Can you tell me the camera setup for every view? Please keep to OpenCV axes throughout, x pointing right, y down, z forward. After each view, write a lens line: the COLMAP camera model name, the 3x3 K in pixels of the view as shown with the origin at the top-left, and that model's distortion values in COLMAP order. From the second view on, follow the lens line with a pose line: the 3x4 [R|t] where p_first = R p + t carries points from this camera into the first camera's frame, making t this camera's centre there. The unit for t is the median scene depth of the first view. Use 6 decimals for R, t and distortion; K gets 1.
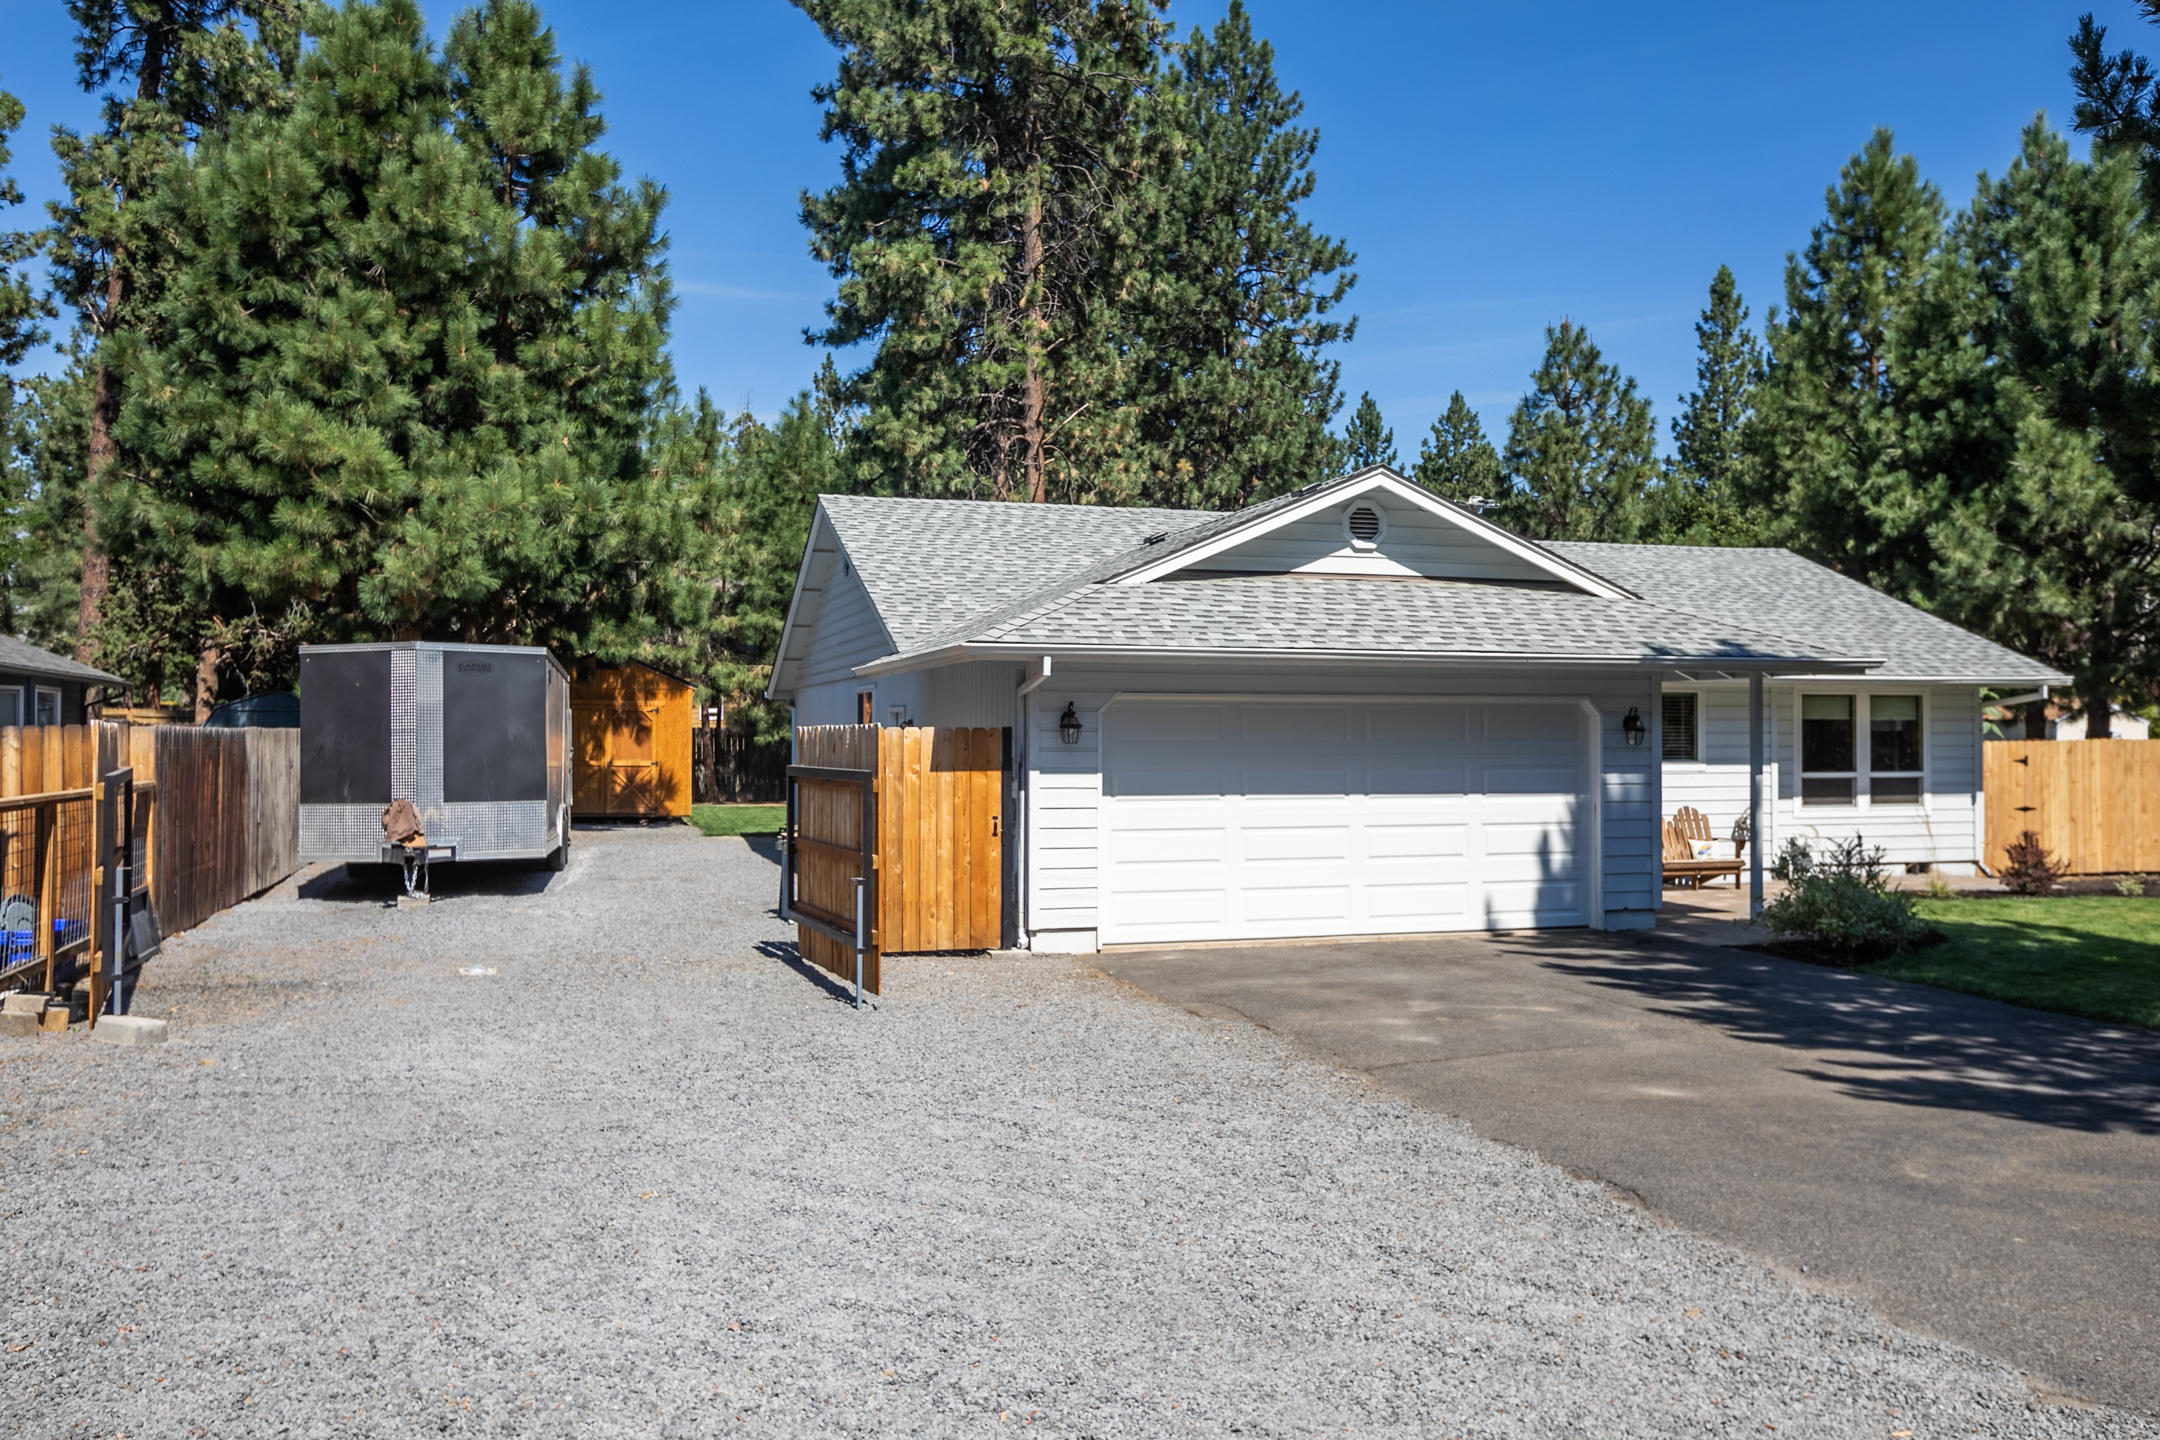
lens RADIAL K [[1702.2, 0, 1080.0], [0, 1702.2, 720.0], [0, 0, 1]] dist [-0.028637, 0.109237]
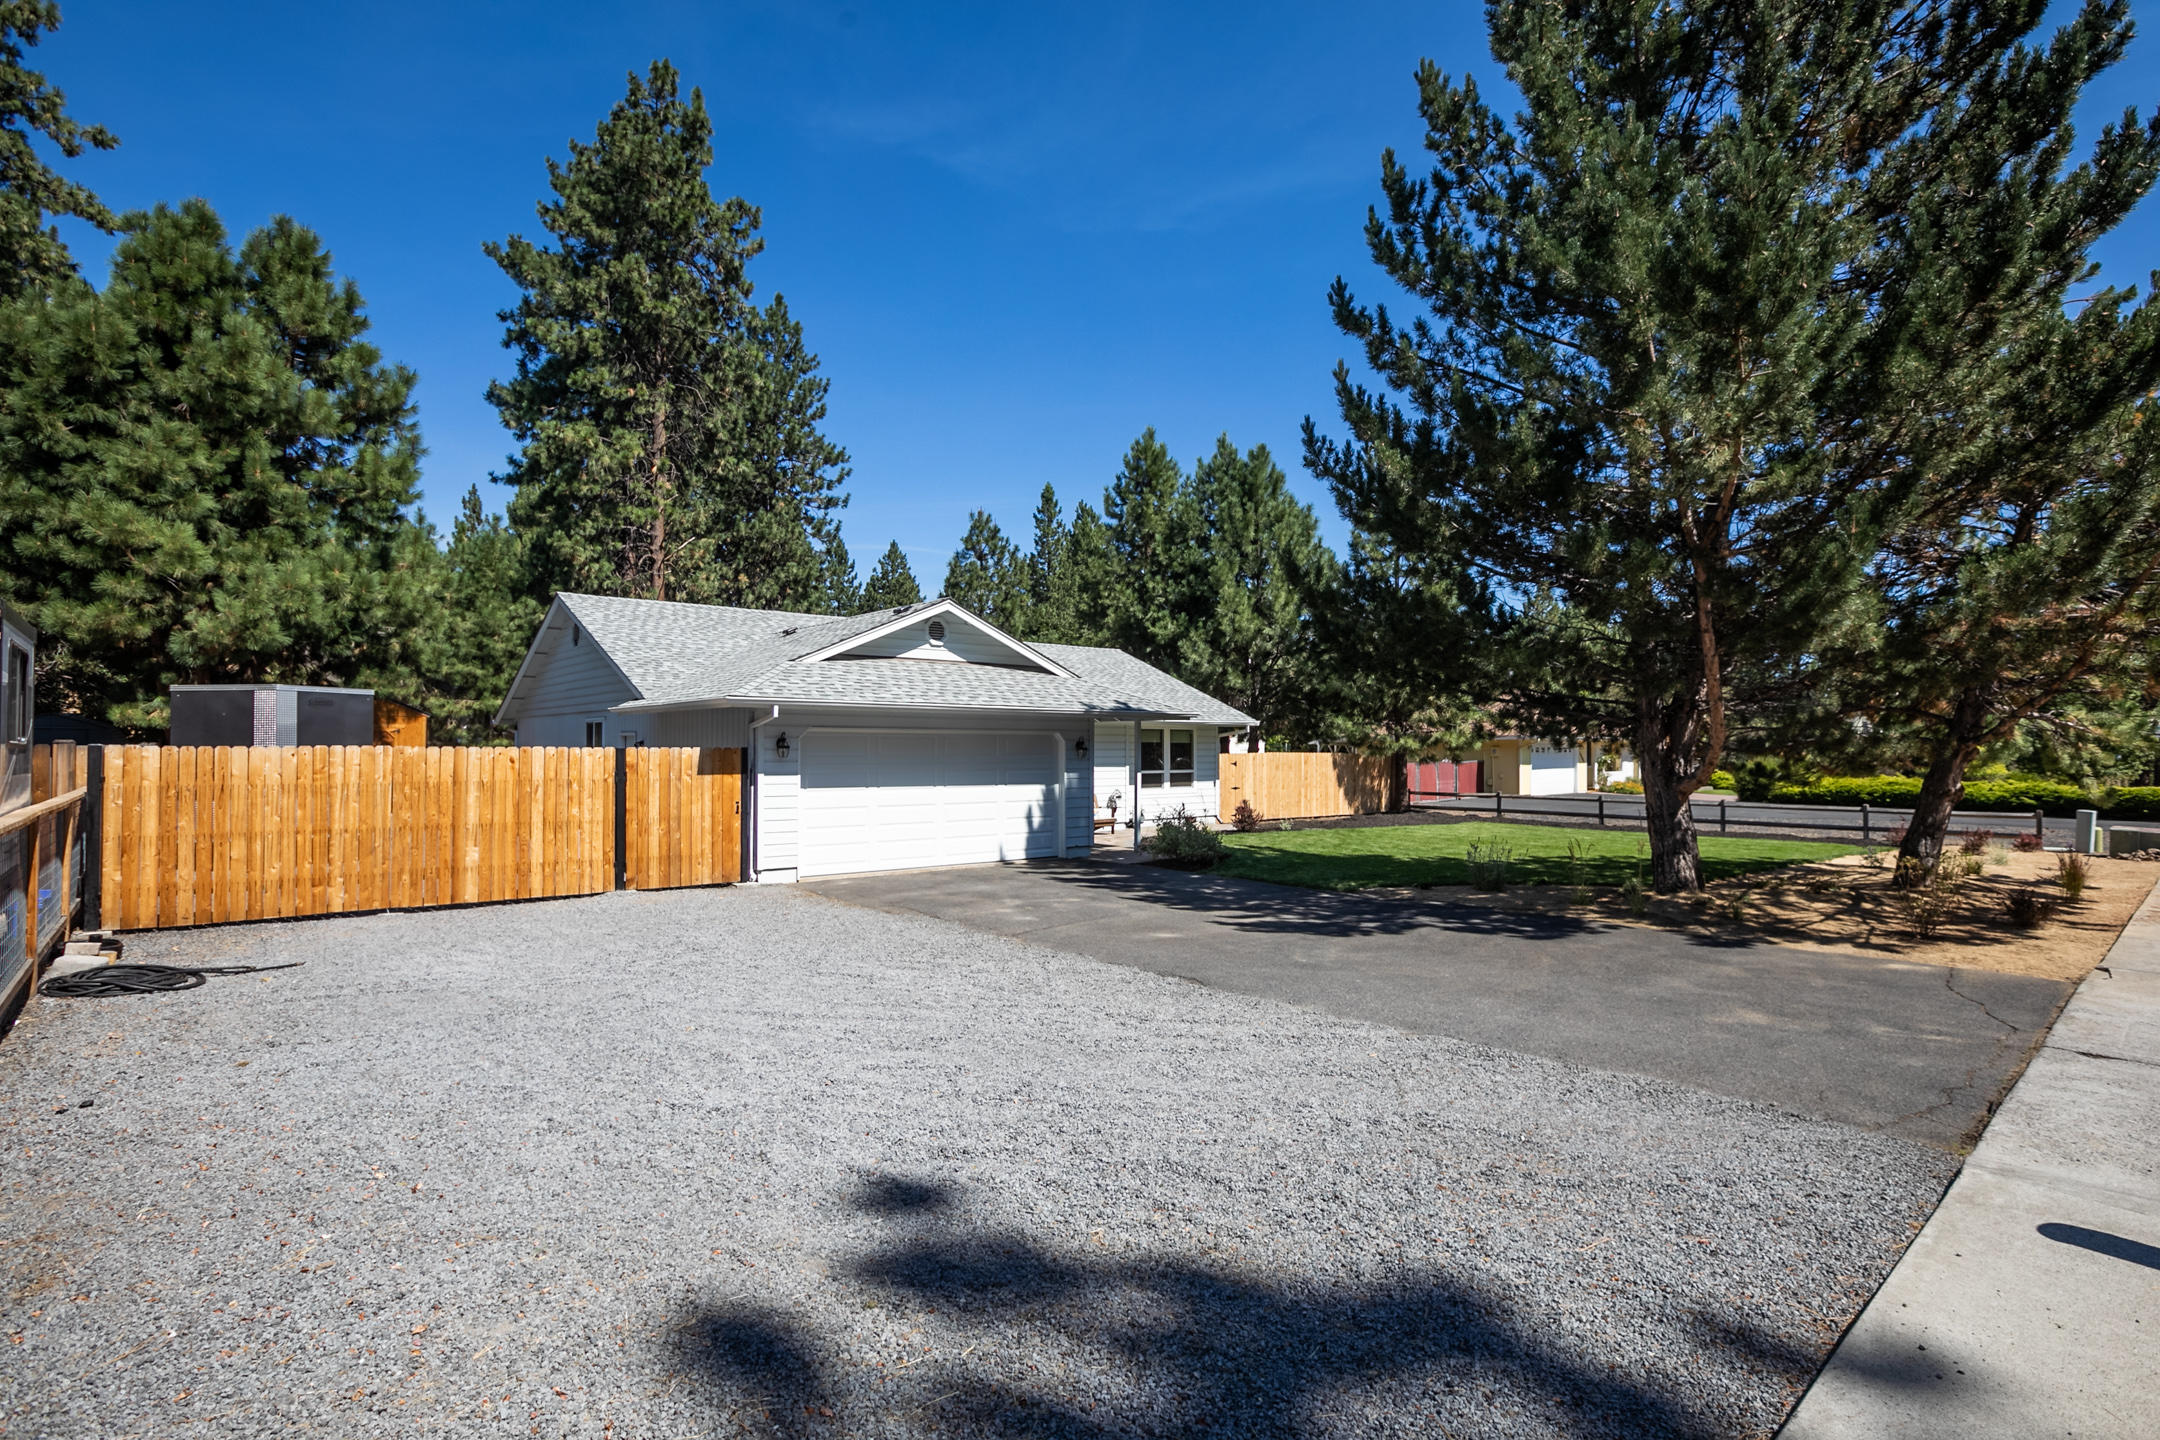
lens RADIAL K [[1040.0, 0, 1080.0], [0, 1040.0, 720.0], [0, 0, 1]] dist [-0.047788, 0.021887]
pose [[0.919858, 0.012037, 0.392067, -0.068428], [-0.005238, 0.999817, -0.018407, -0.002867], [-0.392216, 0.014879, 0.919753, -0.023963]]
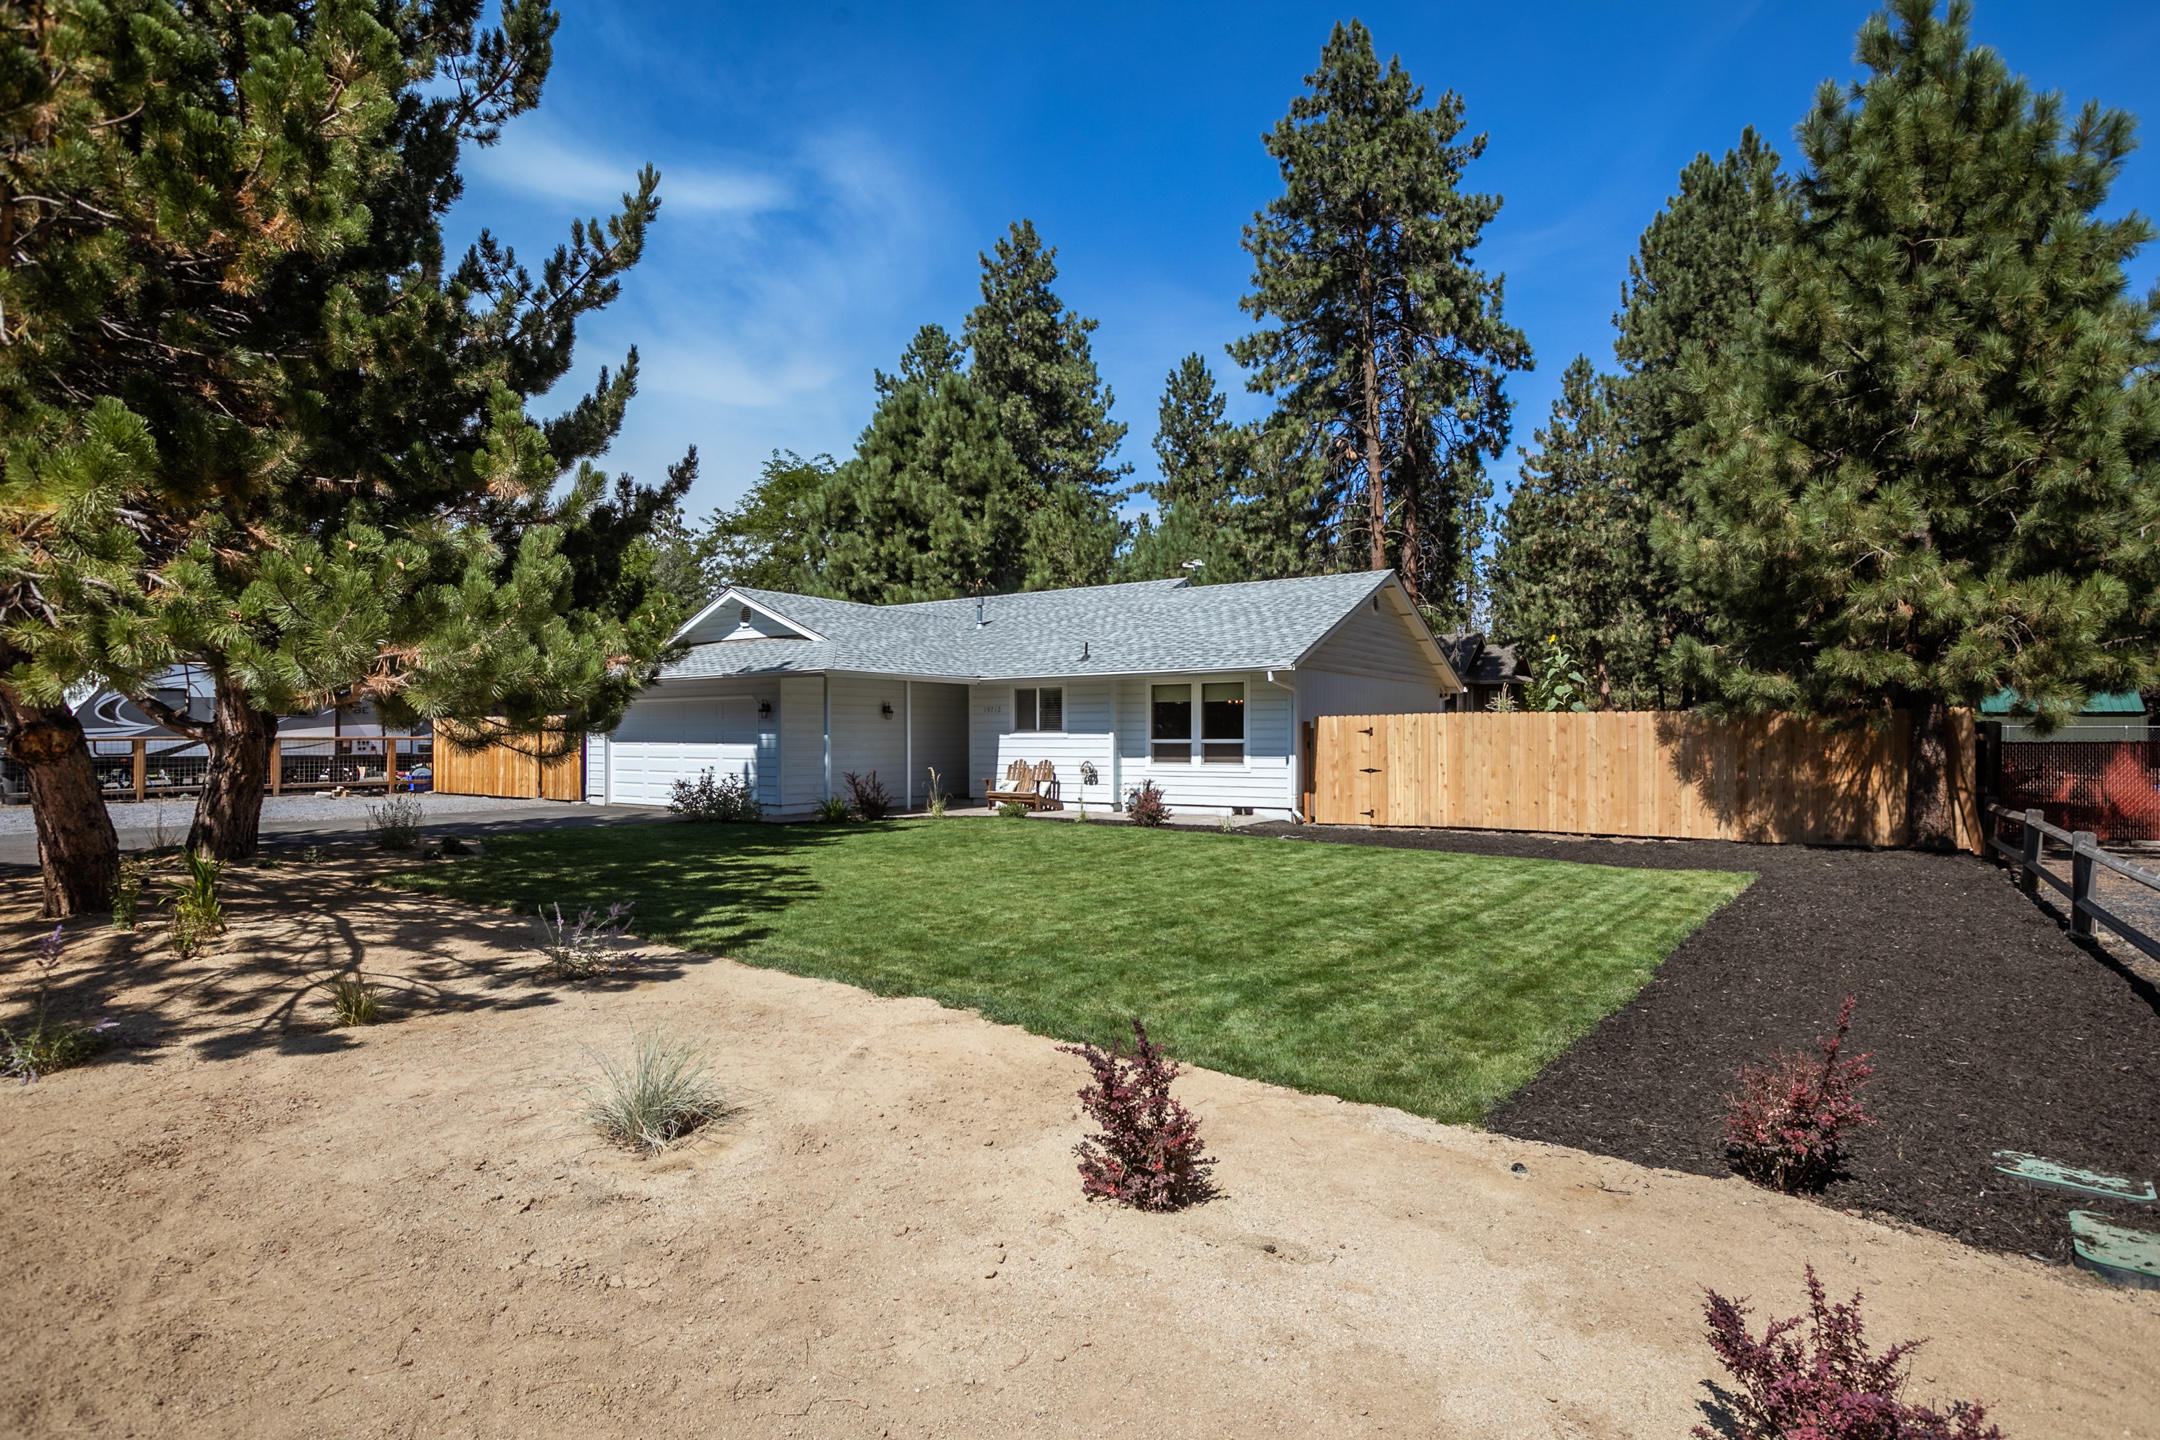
lens RADIAL K [[1095.3, 0, 1084.8], [0, 1095.3, 725.1], [0, 0, 1]] dist [-0.002644, 0.001800]
pose [[0.632250, -0.010666, -0.774691, 1.035442], [0.008688, 0.999940, -0.006677, 0.022744], [0.774716, -0.002509, 0.632305, 0.338165]]
